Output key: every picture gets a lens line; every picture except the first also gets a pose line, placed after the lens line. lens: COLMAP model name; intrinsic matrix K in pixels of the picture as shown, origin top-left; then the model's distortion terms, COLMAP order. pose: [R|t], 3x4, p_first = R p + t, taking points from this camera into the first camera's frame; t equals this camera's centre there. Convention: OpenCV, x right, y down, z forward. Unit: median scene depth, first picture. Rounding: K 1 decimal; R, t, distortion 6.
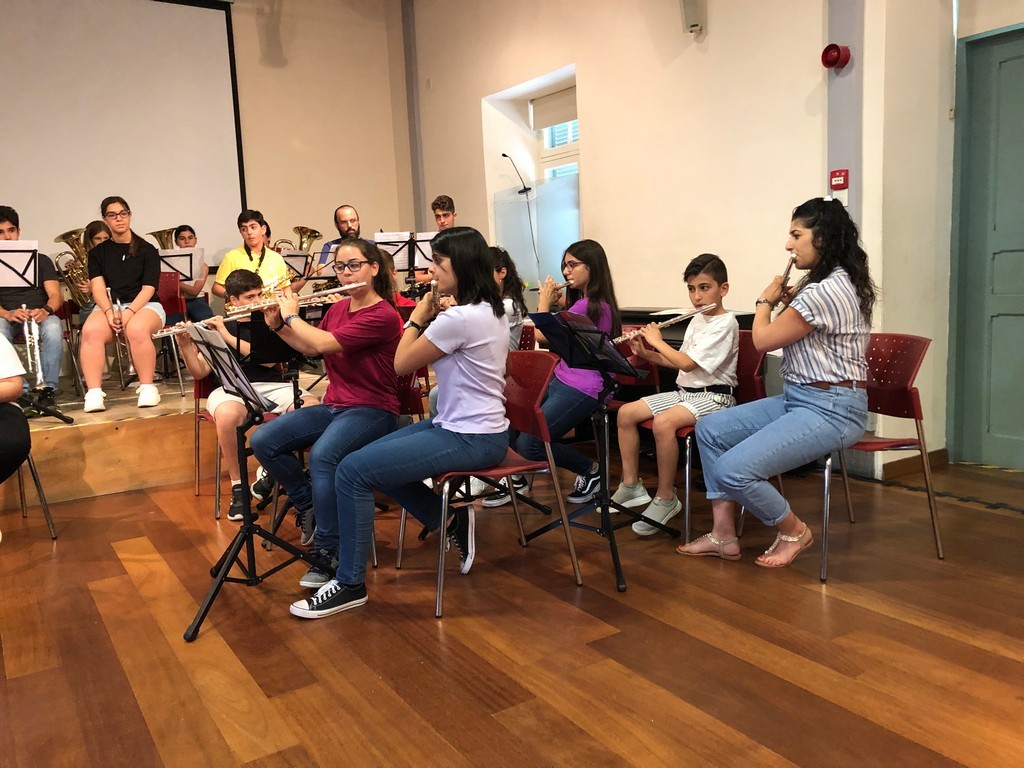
lens RADIAL K [[846.9, 0, 512.0], [0, 846.9, 384.0], [0, 0, 1]] dist [-0.002874, -0.007740]
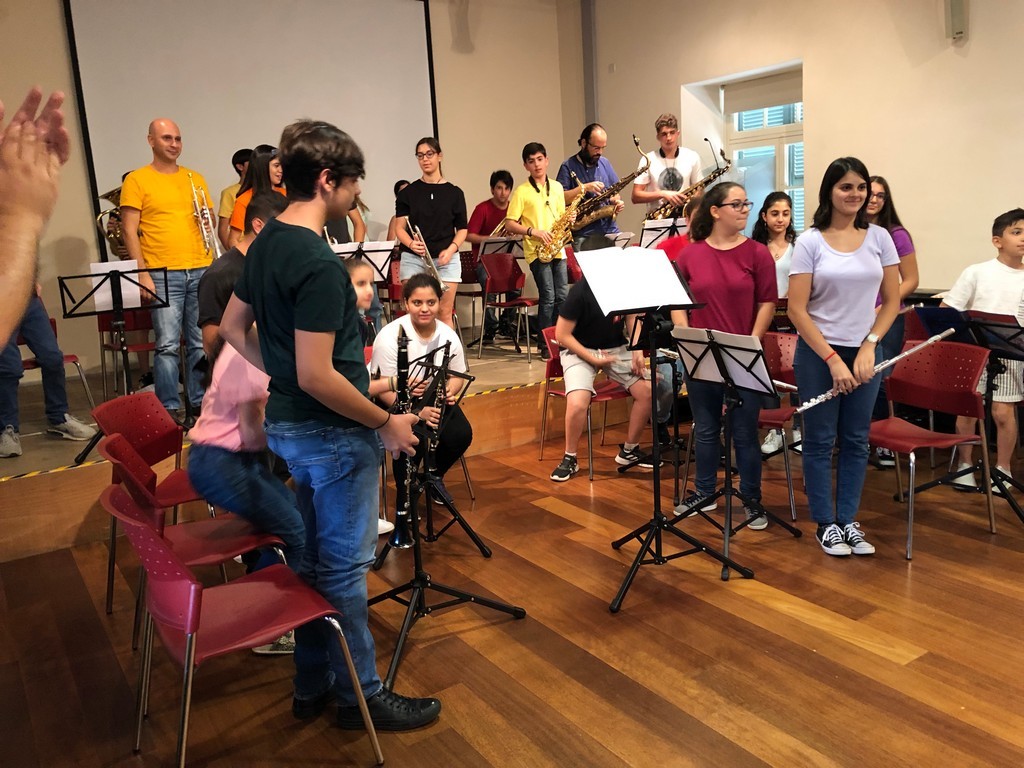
lens RADIAL K [[839.5, 0, 512.0], [0, 839.5, 384.0], [0, 0, 1]] dist [-0.006955, -0.009443]
pose [[0.999739, -0.015049, 0.017194, -0.294816], [0.014098, 0.998433, 0.054149, -0.021966], [-0.017982, -0.053893, 0.998385, -0.083035]]
